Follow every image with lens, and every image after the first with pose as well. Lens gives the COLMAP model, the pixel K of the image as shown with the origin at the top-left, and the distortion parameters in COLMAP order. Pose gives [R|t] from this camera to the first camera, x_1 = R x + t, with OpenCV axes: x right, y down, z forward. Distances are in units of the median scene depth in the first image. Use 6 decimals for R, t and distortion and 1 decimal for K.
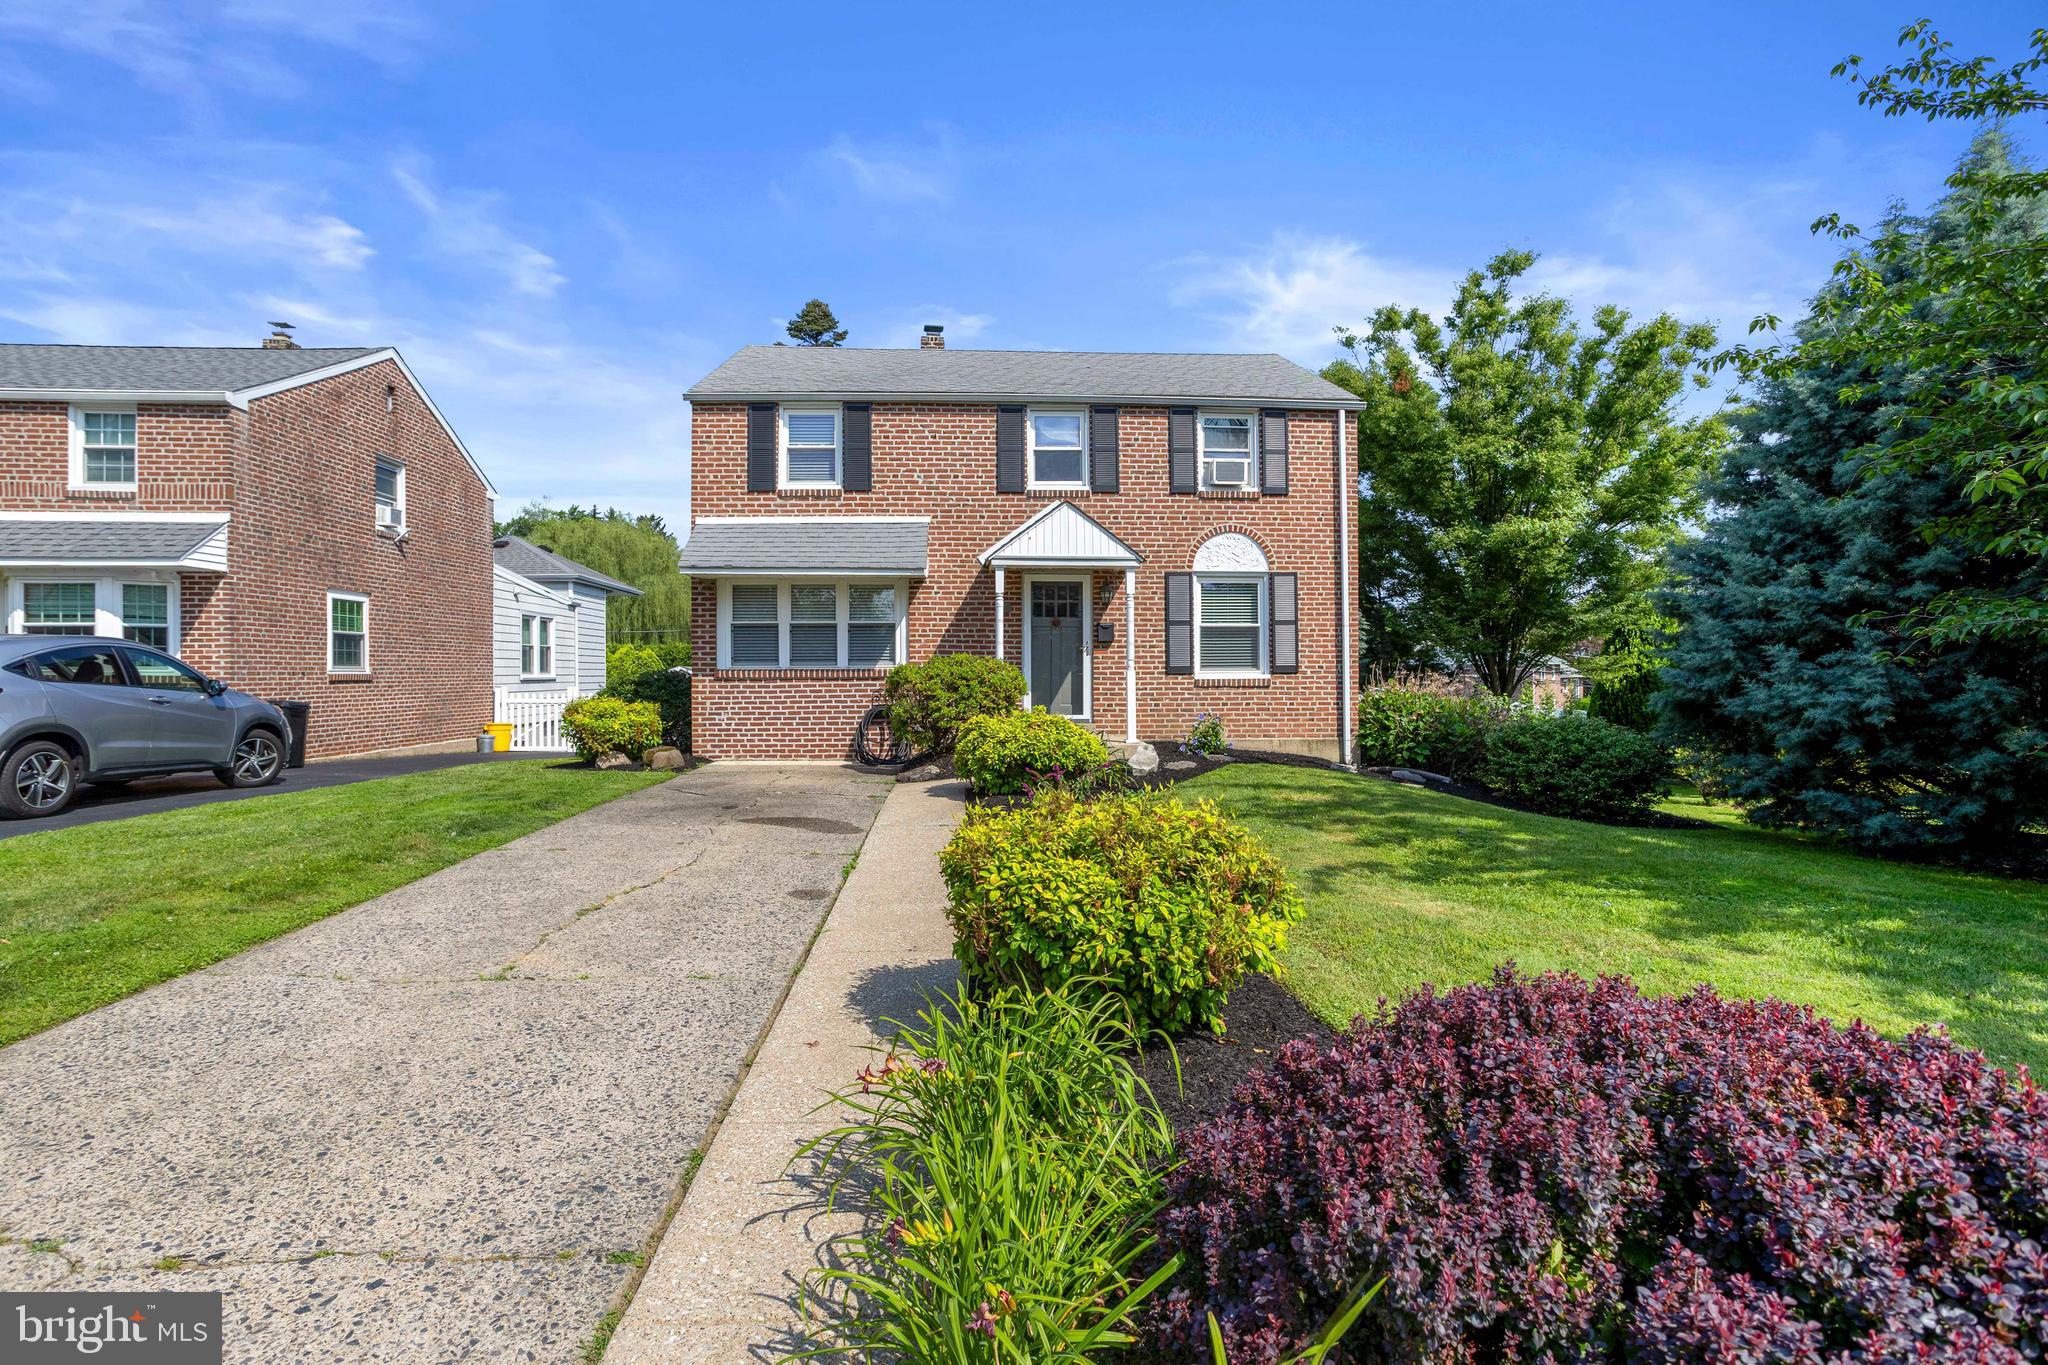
lens RADIAL K [[1031.1, 0, 1005.4], [0, 1031.1, 676.6], [0, 0, 1]] dist [-0.062947, 0.044806]
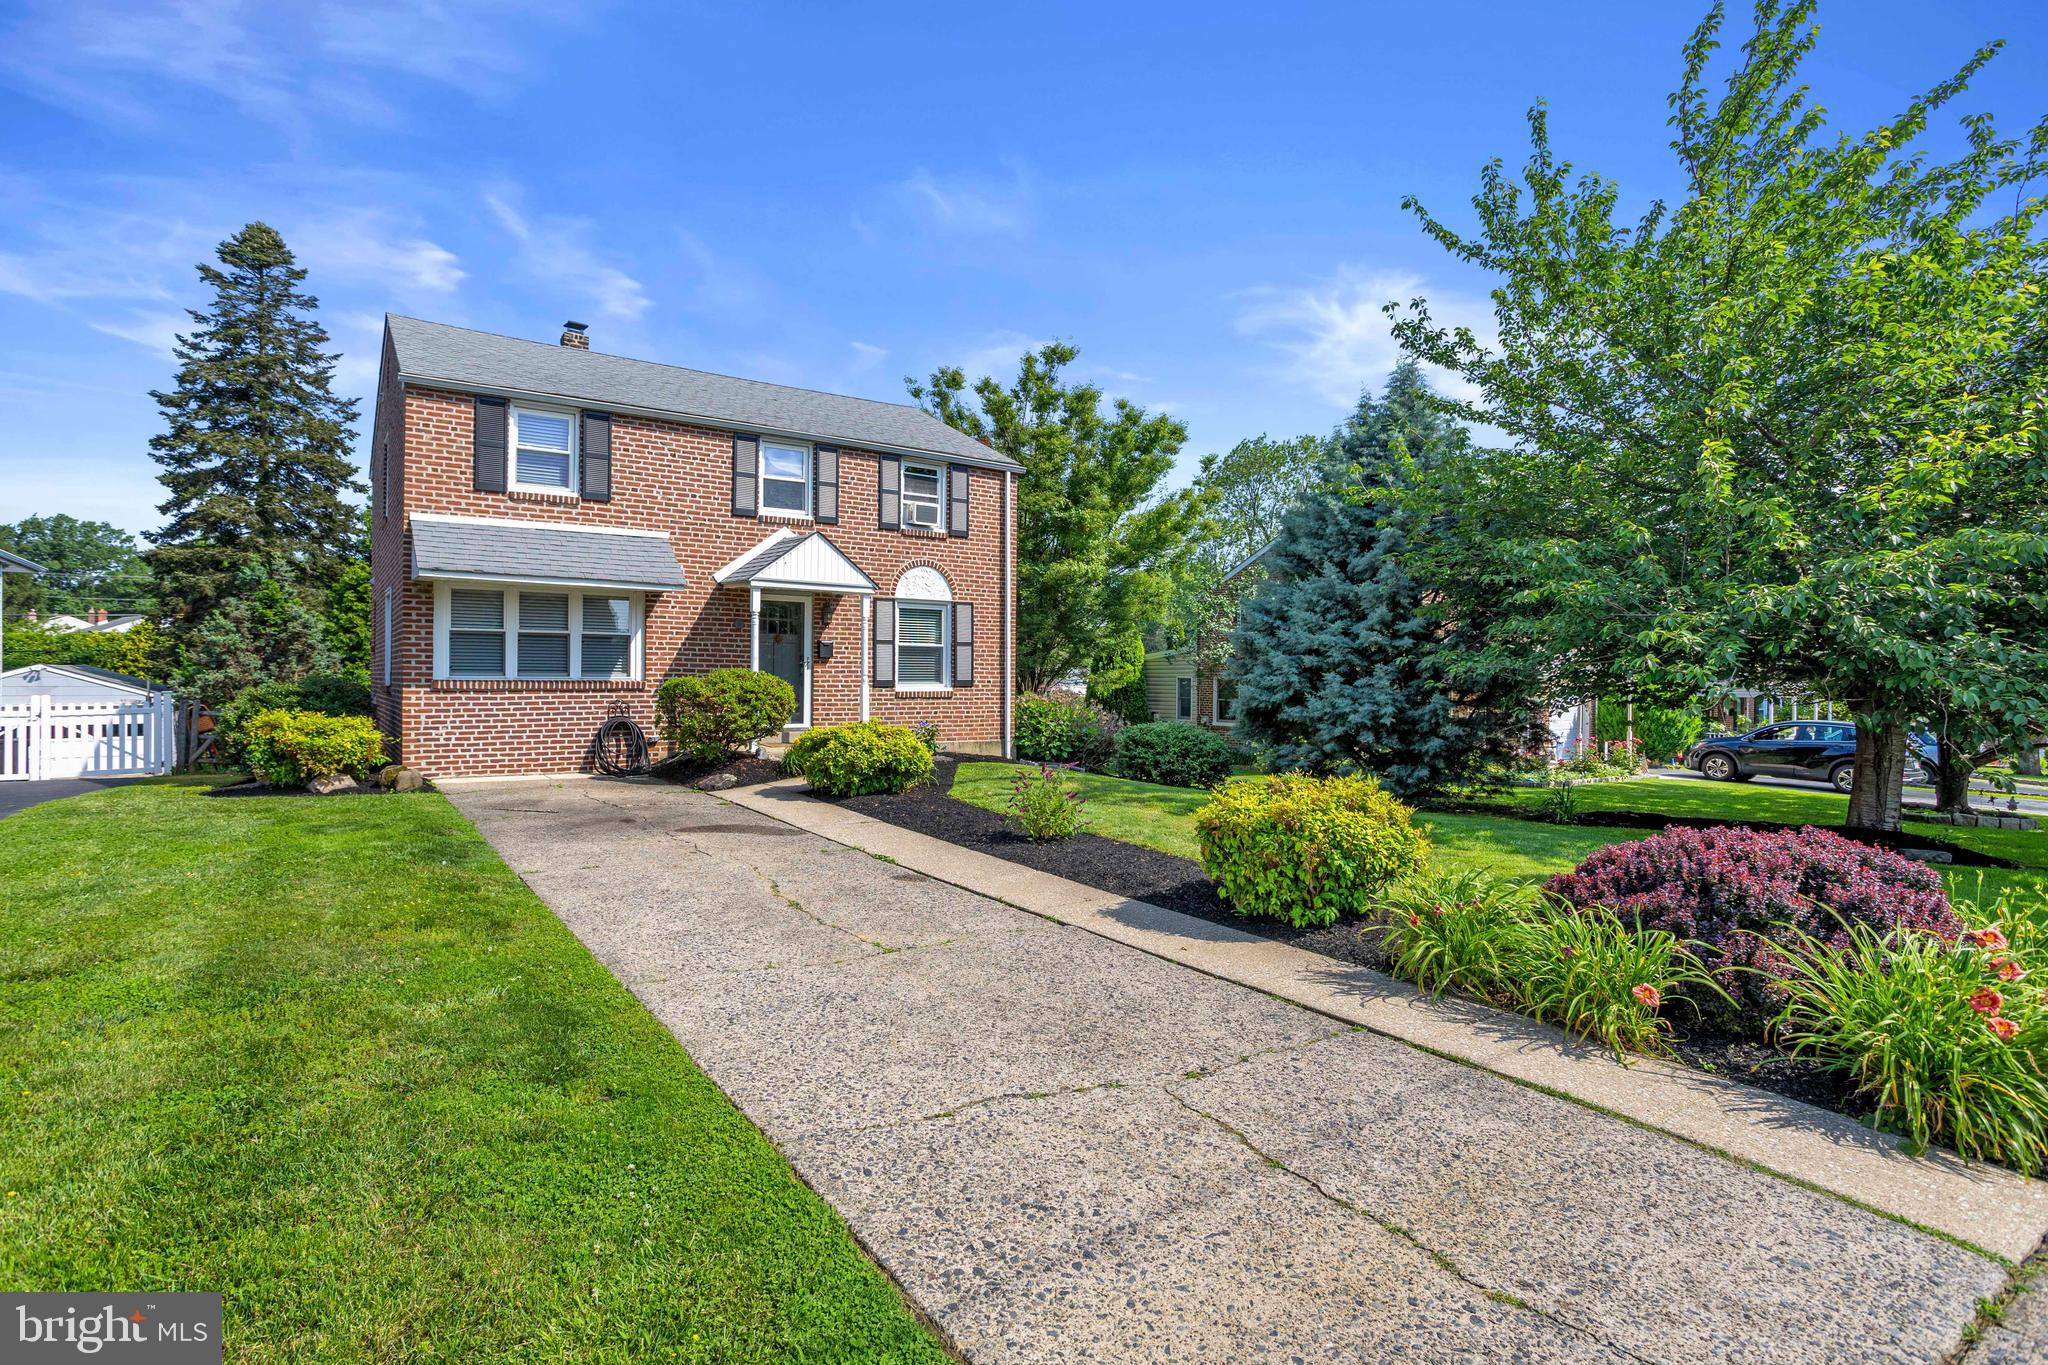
lens RADIAL K [[1031.1, 0, 1005.4], [0, 1031.1, 676.6], [0, 0, 1]] dist [-0.062947, 0.044806]
pose [[0.845016, 0.009257, 0.534661, -0.332377], [-0.008471, 0.999956, -0.003926, -0.010644], [-0.534674, -0.001211, 0.845057, -0.041332]]
